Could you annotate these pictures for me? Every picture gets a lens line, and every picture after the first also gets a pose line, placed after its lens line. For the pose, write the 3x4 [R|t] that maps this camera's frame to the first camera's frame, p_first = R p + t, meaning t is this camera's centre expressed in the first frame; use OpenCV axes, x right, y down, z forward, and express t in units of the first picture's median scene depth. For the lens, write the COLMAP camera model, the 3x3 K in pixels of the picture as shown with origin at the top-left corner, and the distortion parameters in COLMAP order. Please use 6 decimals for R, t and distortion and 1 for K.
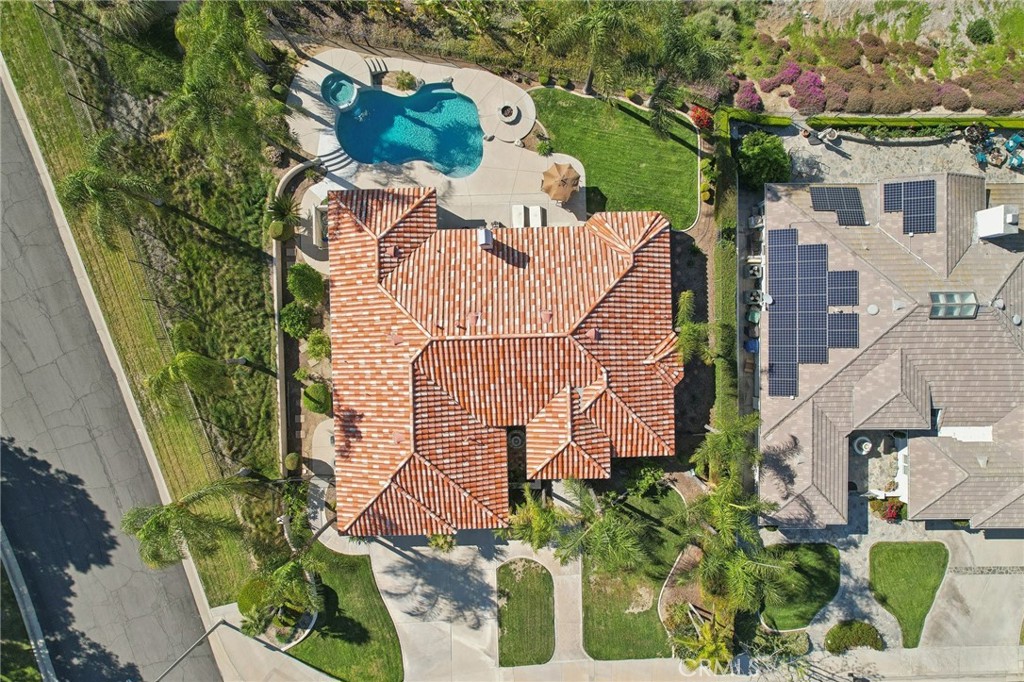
lens RADIAL K [[659.3, 0, 515.7], [0, 659.3, 351.6], [0, 0, 1]] dist [-0.074686, 0.061521]
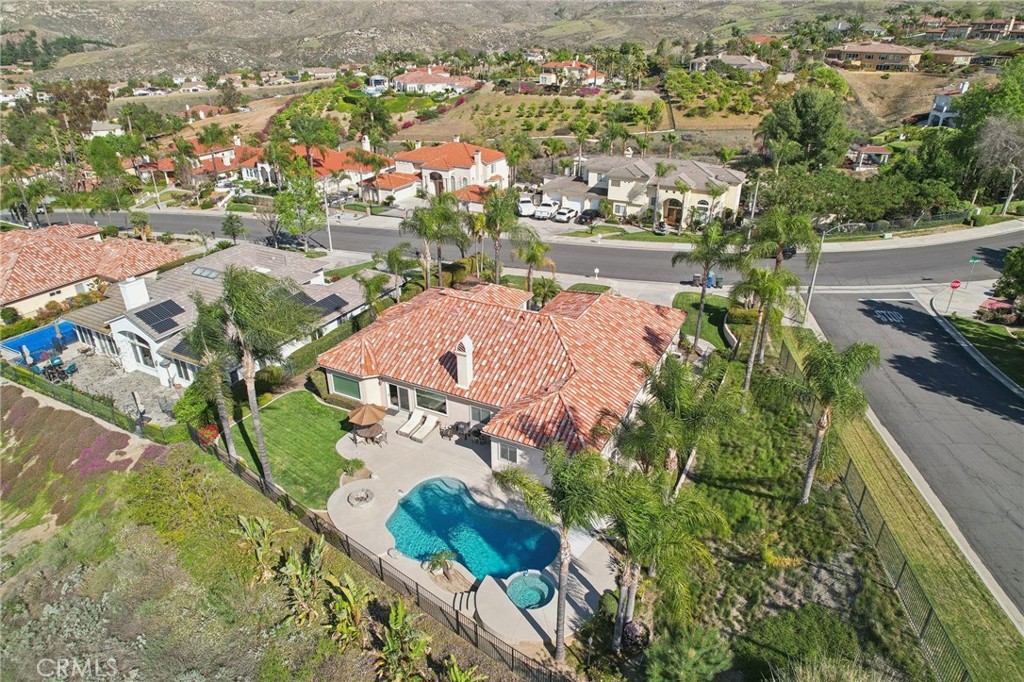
lens RADIAL K [[659.3, 0, 515.7], [0, 659.3, 351.6], [0, 0, 1]] dist [-0.074686, 0.061521]
pose [[-0.883375, -0.212443, 0.417751, -0.535543], [0.468646, -0.408642, 0.783187, -0.920733], [0.004328, 0.887626, 0.460545, 0.485314]]
